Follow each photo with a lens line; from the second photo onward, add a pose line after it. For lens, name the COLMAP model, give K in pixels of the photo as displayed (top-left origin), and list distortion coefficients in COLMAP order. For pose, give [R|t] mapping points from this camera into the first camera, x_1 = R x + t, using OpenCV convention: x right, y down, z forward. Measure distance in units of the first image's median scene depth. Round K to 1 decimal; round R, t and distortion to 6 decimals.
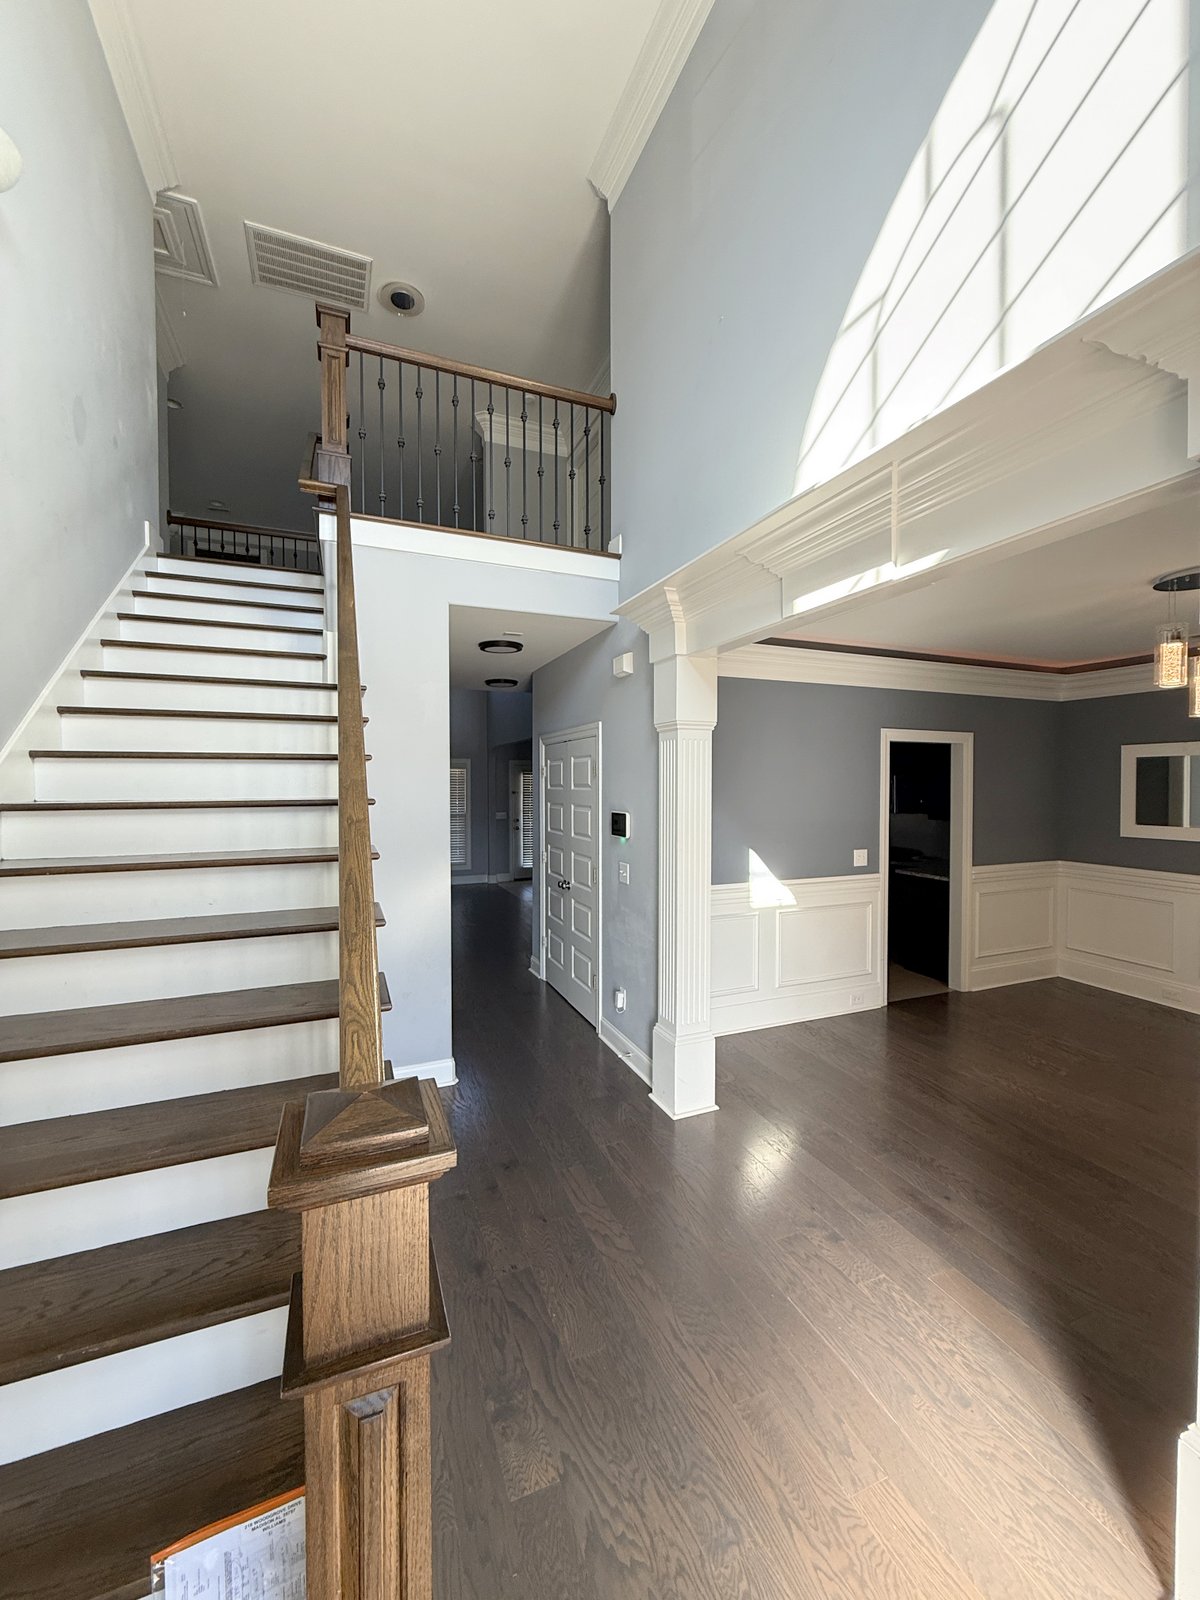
lens RADIAL K [[634.7, 0, 600.0], [0, 634.7, 800.0], [0, 0, 1]] dist [0.000984, 0.000003]
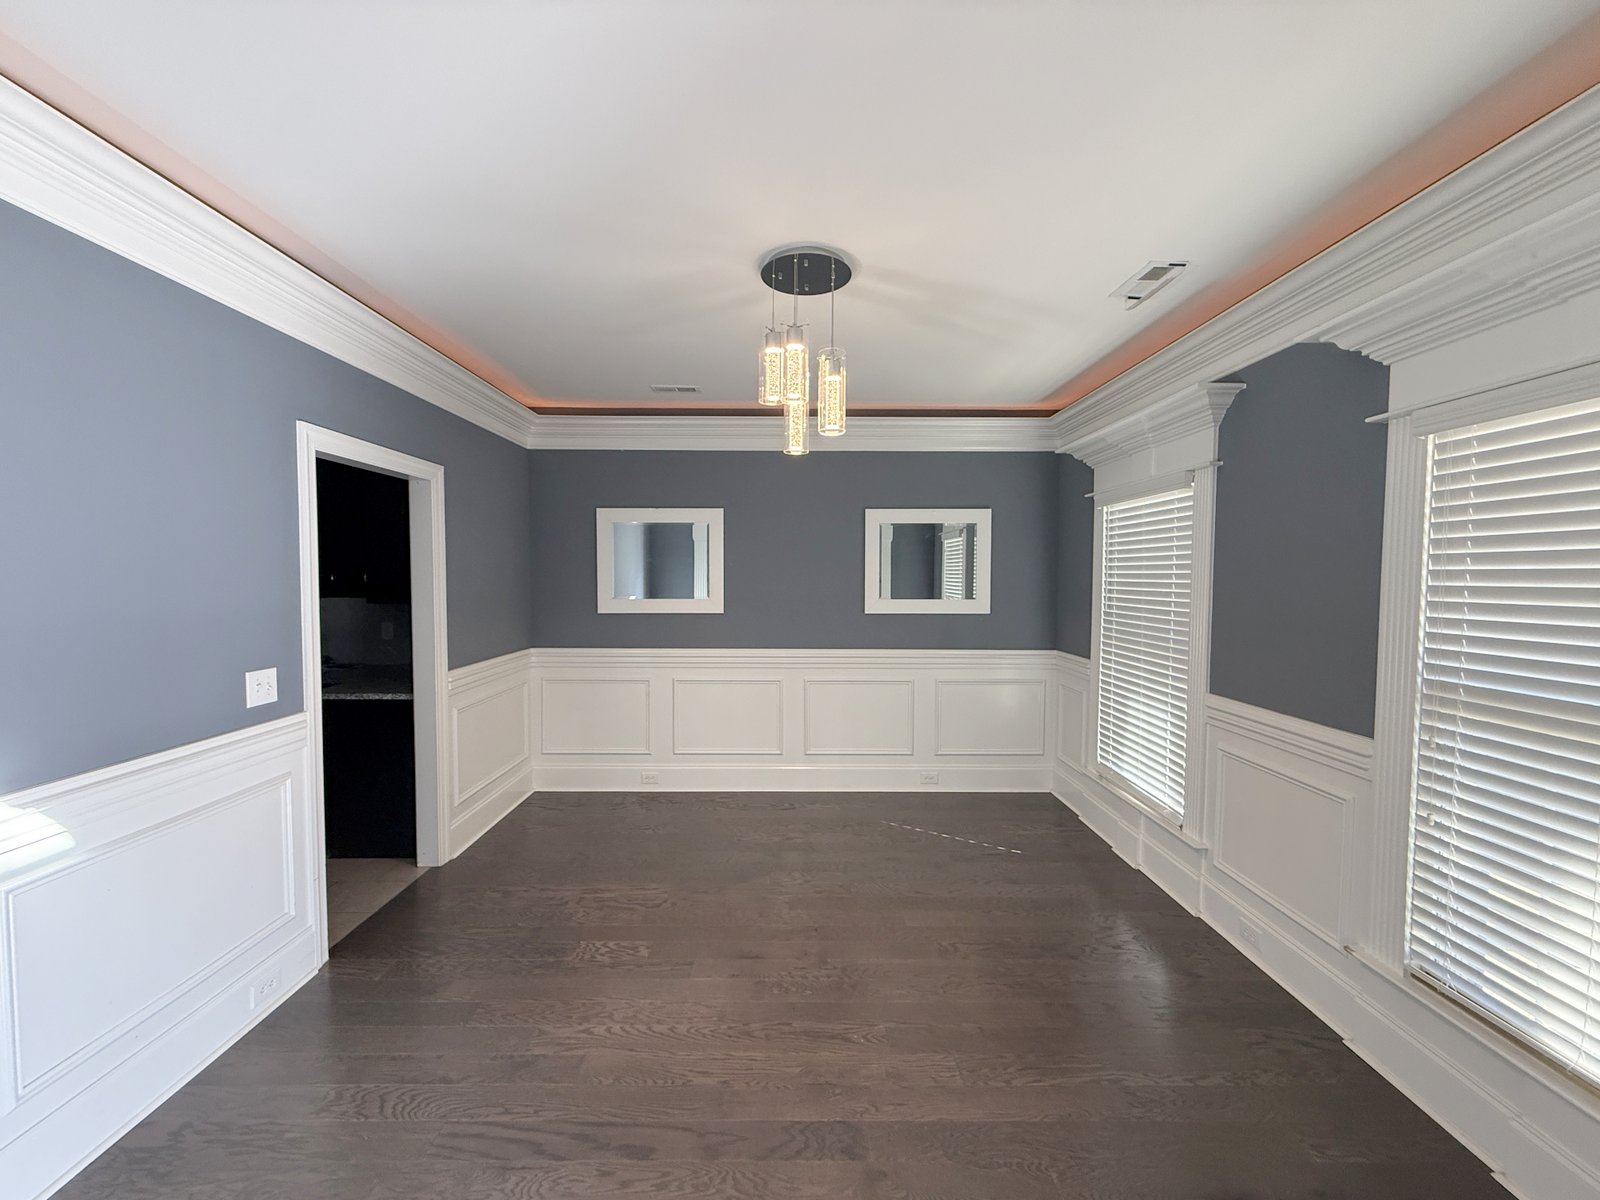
lens RADIAL K [[634.7, 0, 800.0], [0, 634.7, 600.0], [0, 0, 1]] dist [0.000984, 0.000003]
pose [[0.377269, -0.033364, 0.925503, 0.118115], [0.020346, 0.999408, 0.027735, 0.020382], [-0.925880, 0.008367, 0.377724, 0.416826]]
